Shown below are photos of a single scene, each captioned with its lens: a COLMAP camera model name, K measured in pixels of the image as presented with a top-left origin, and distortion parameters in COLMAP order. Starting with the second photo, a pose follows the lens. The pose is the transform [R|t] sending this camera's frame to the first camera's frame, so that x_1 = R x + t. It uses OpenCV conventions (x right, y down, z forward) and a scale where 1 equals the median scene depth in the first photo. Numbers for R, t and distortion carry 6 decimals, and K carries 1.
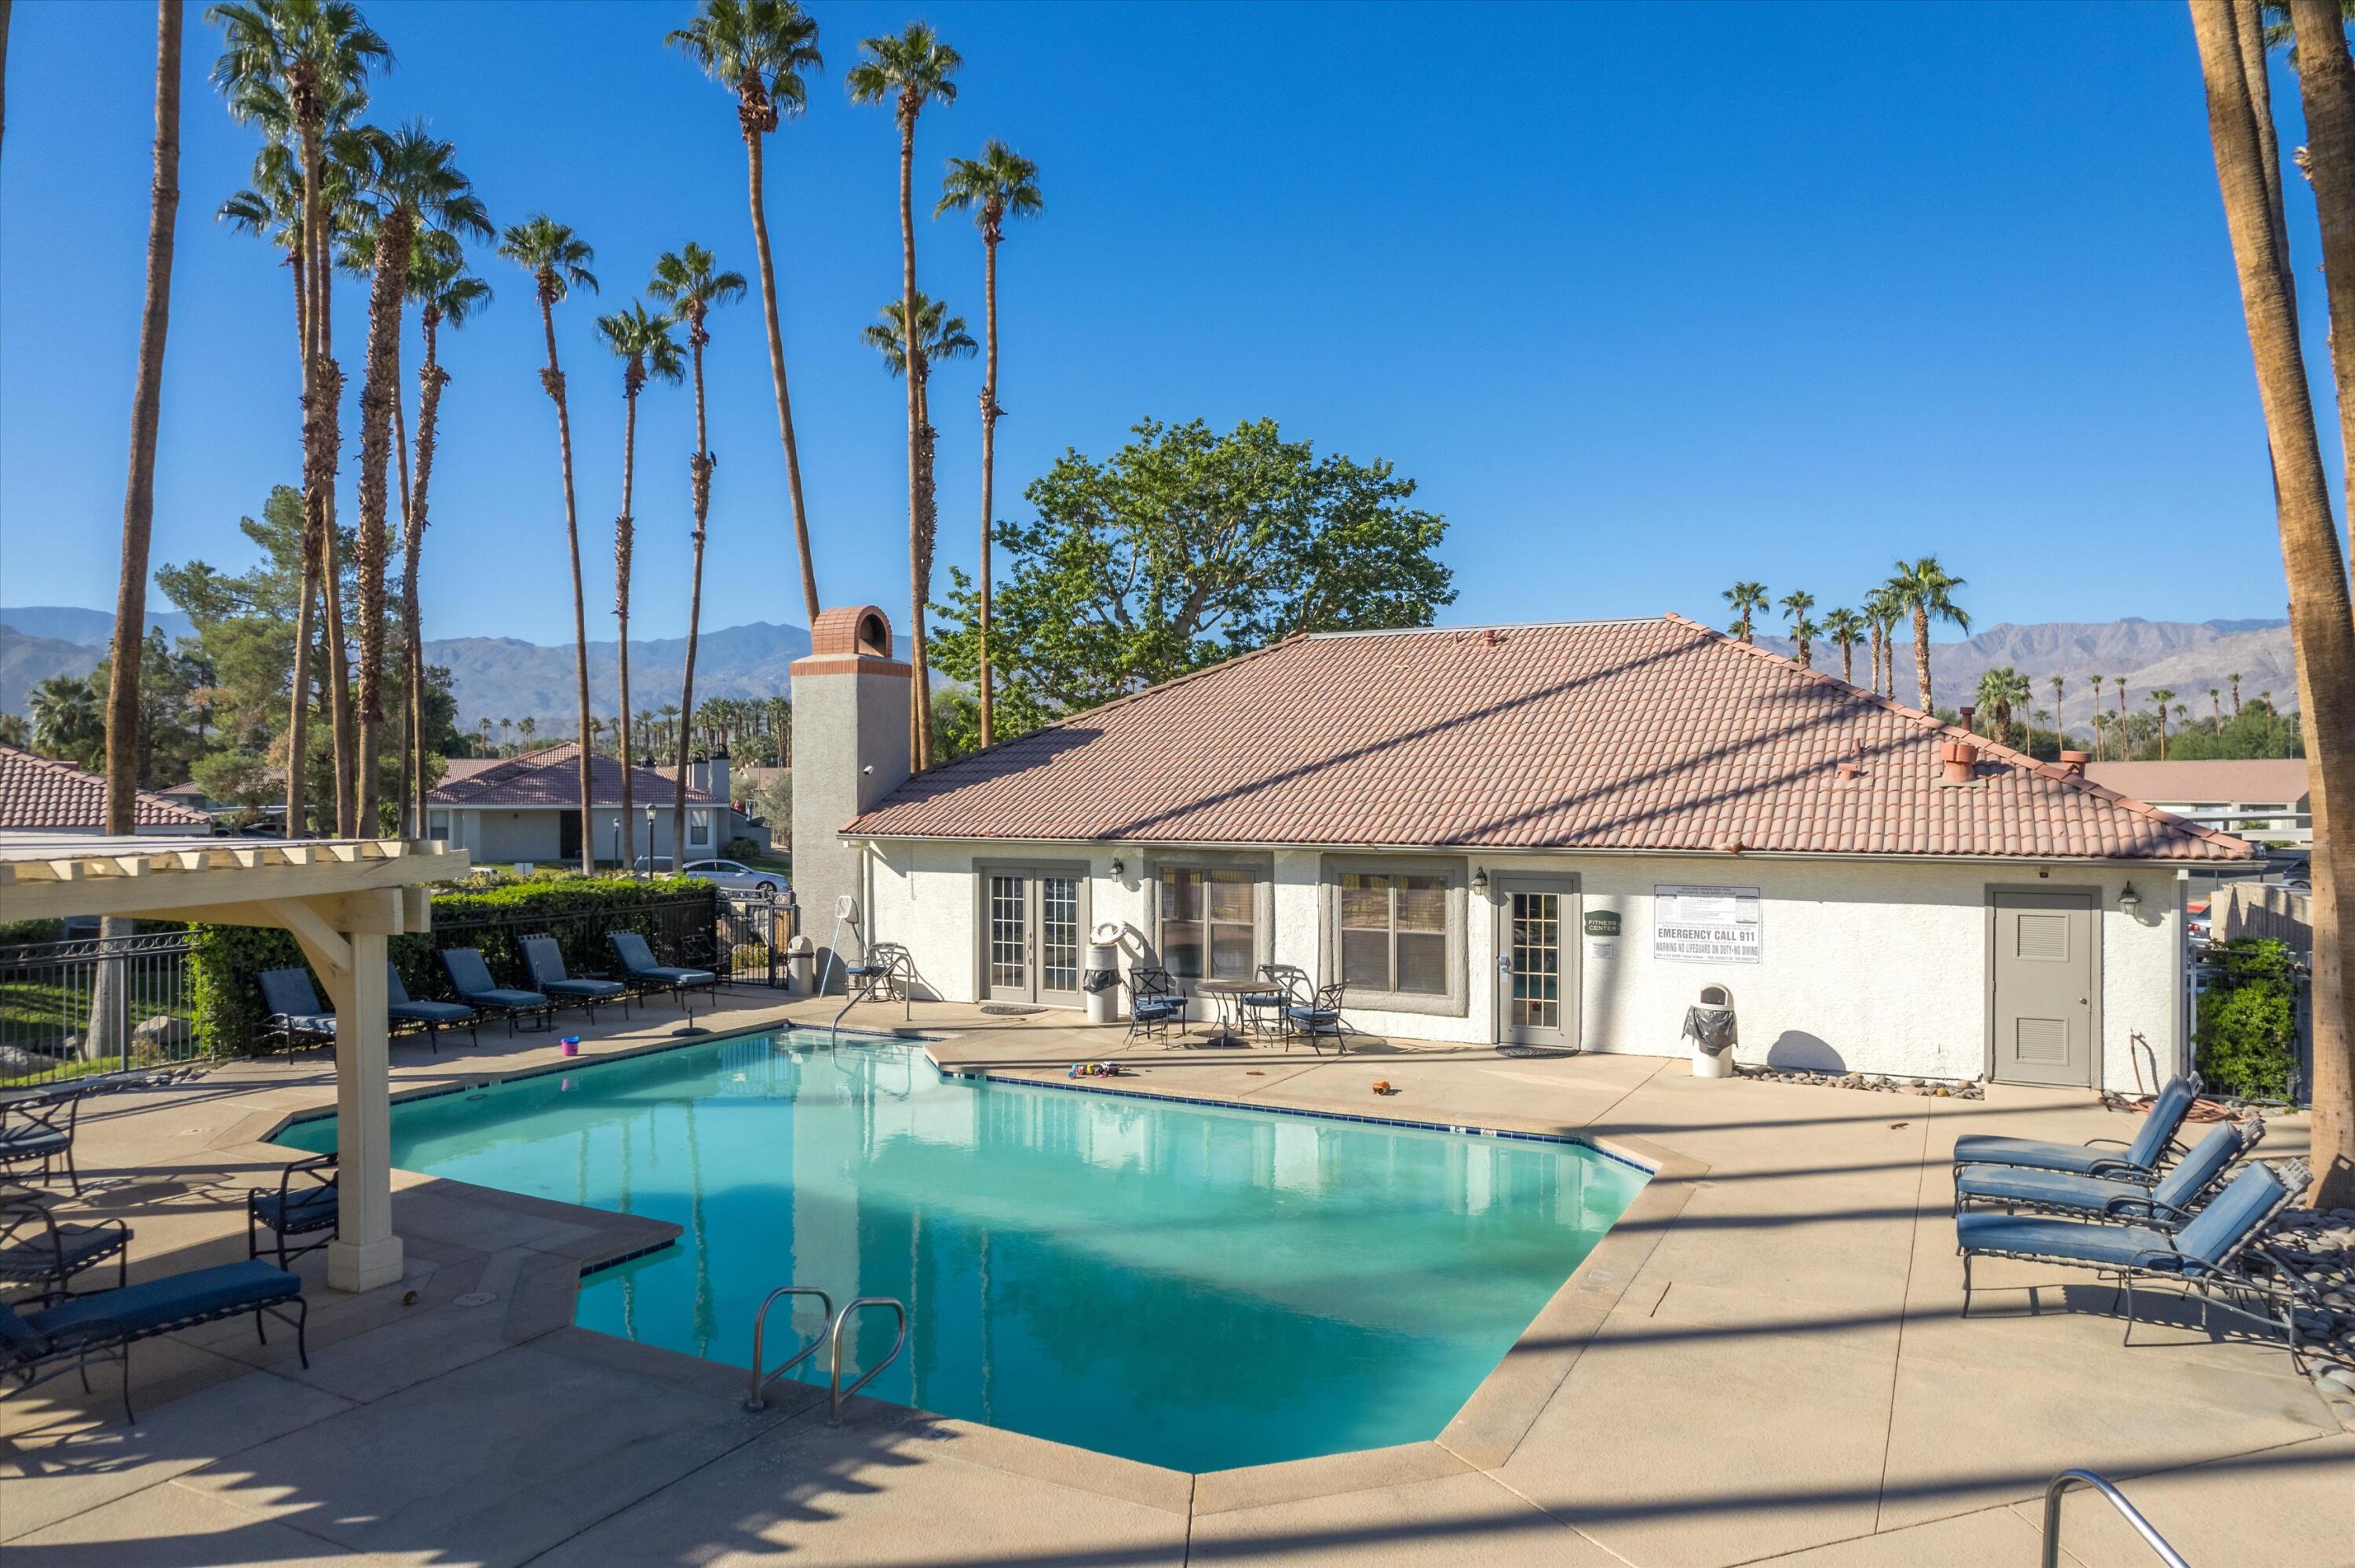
lens RADIAL K [[1587.4, 0, 1186.3], [0, 1587.4, 776.4], [0, 0, 1]] dist [-0.021363, 0.021609]
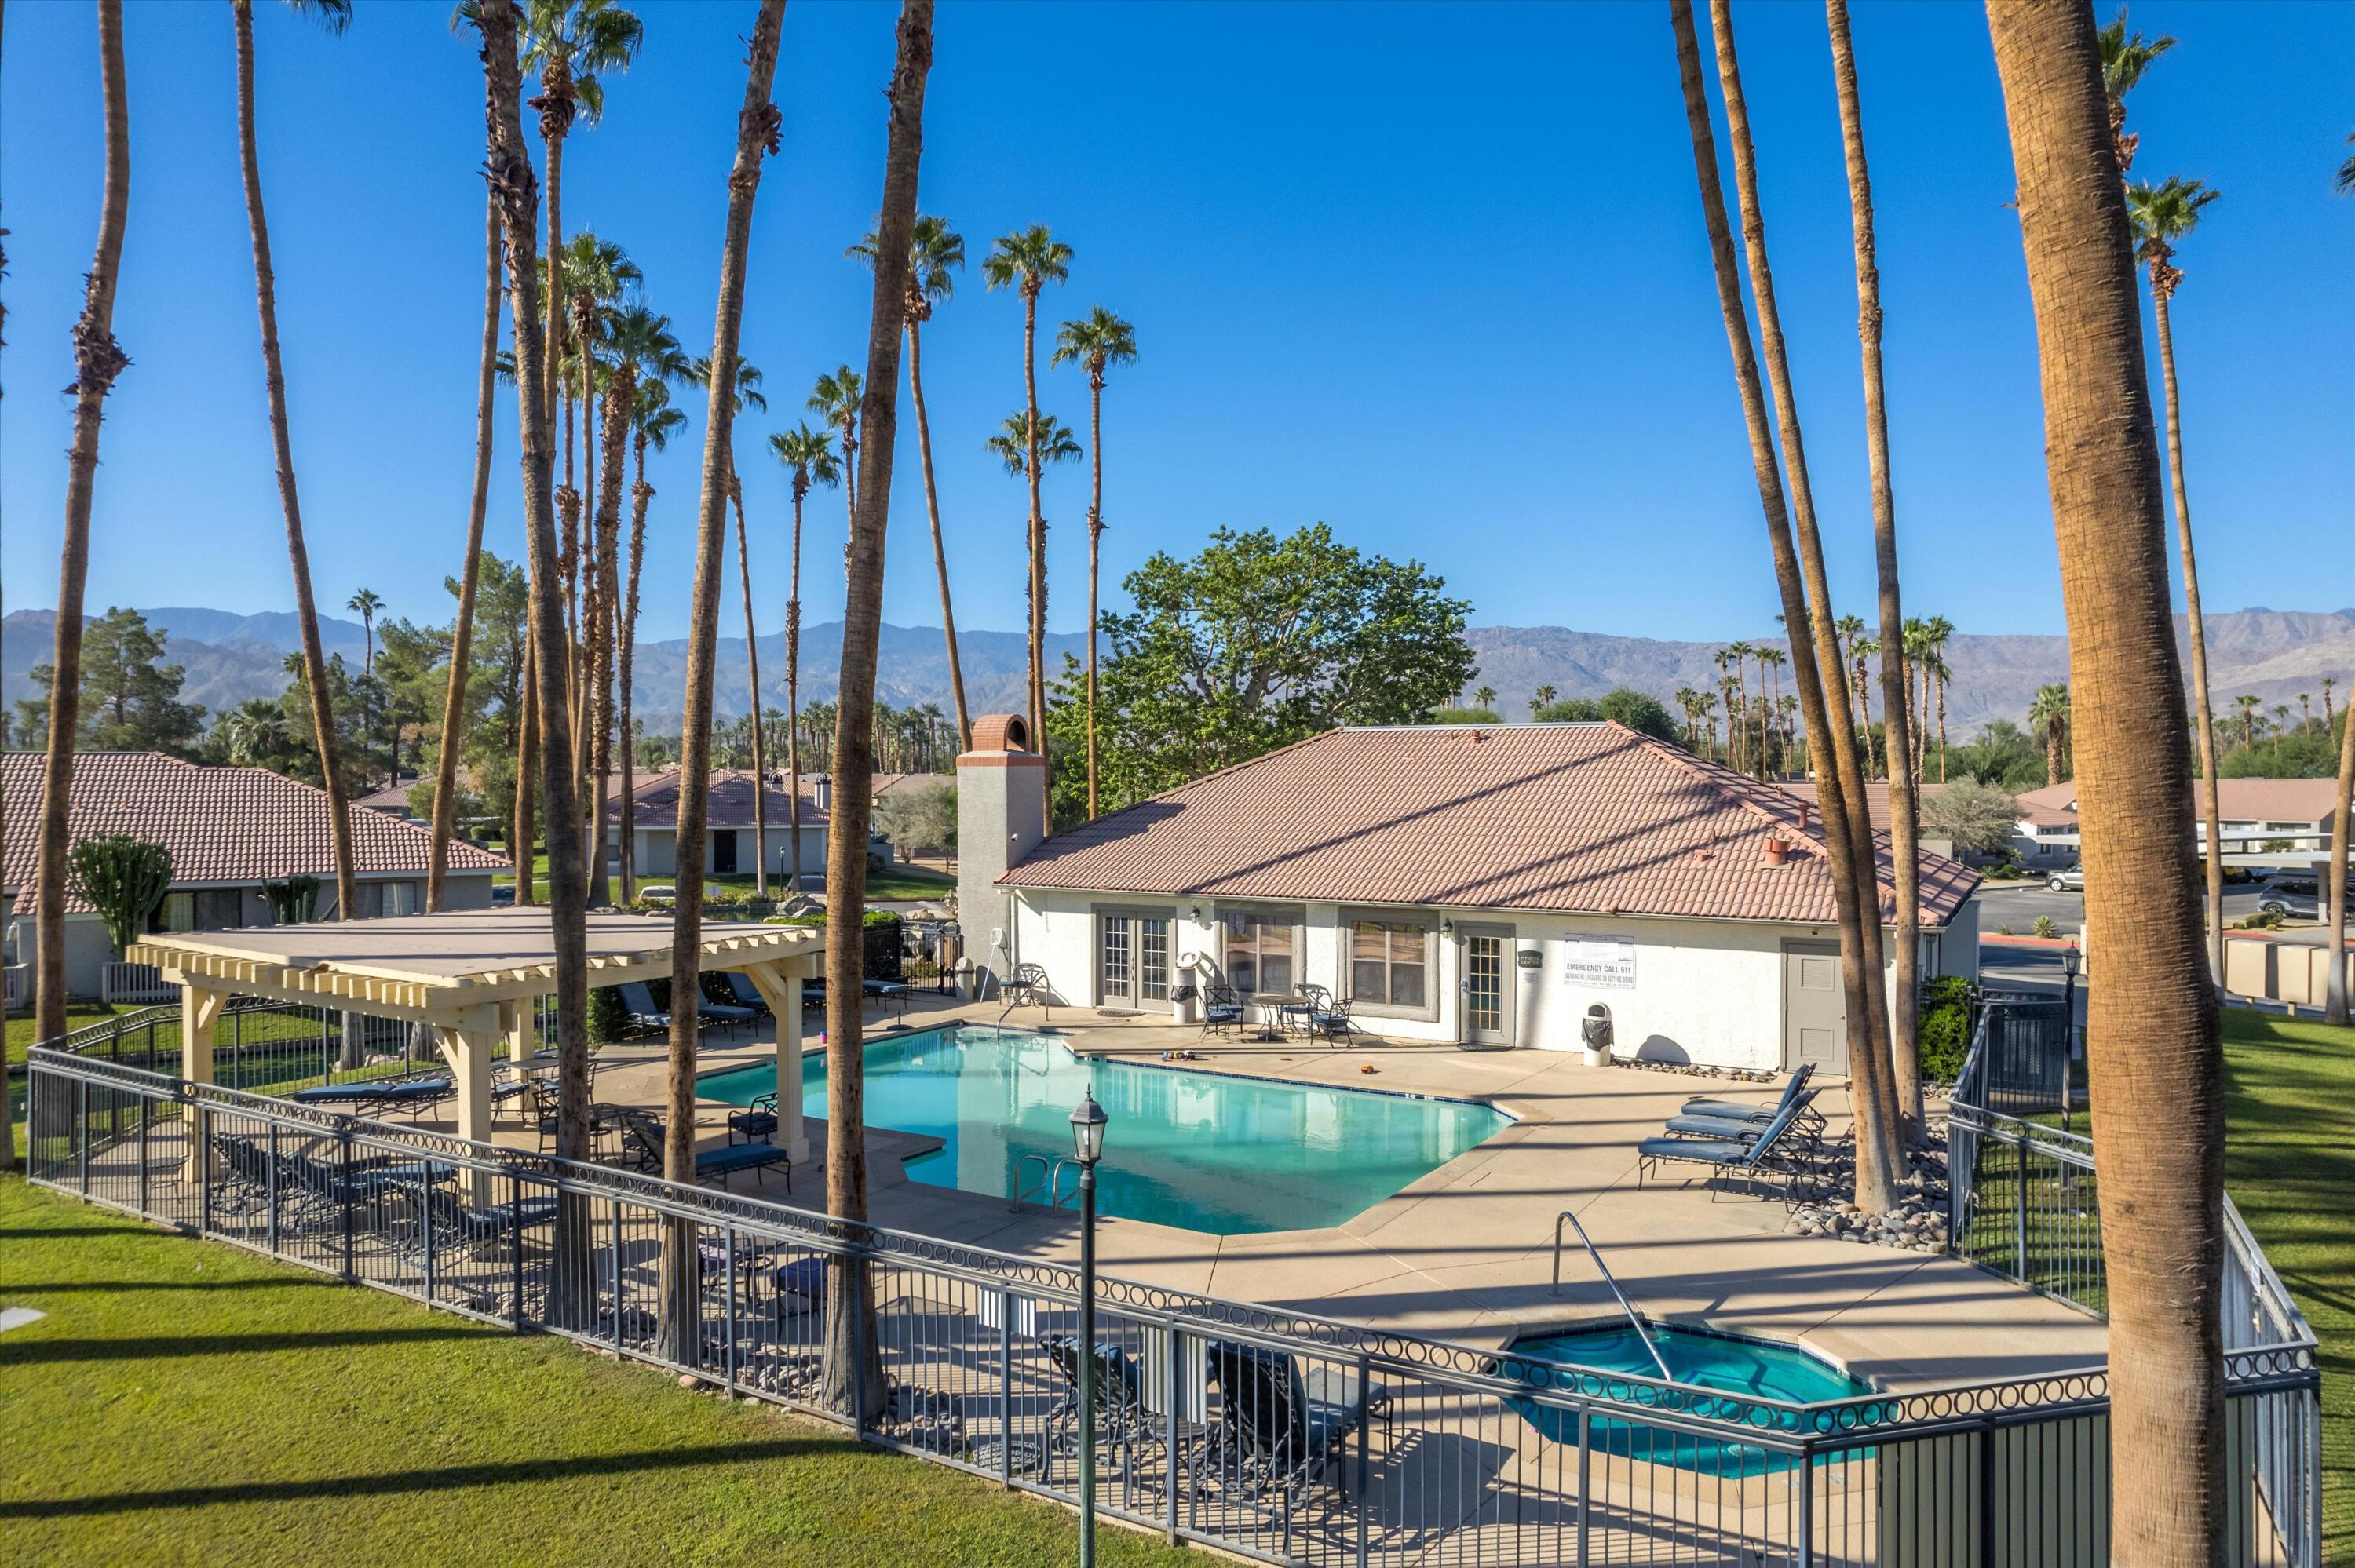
lens RADIAL K [[1587.4, 0, 1164.9], [0, 1587.4, 795.2], [0, 0, 1]] dist [-0.021363, 0.021609]
pose [[0.997669, 0.000480, -0.068238, 0.022246], [0.000574, 0.999881, 0.015431, -0.059968], [0.068237, -0.015434, 0.997550, -0.349867]]
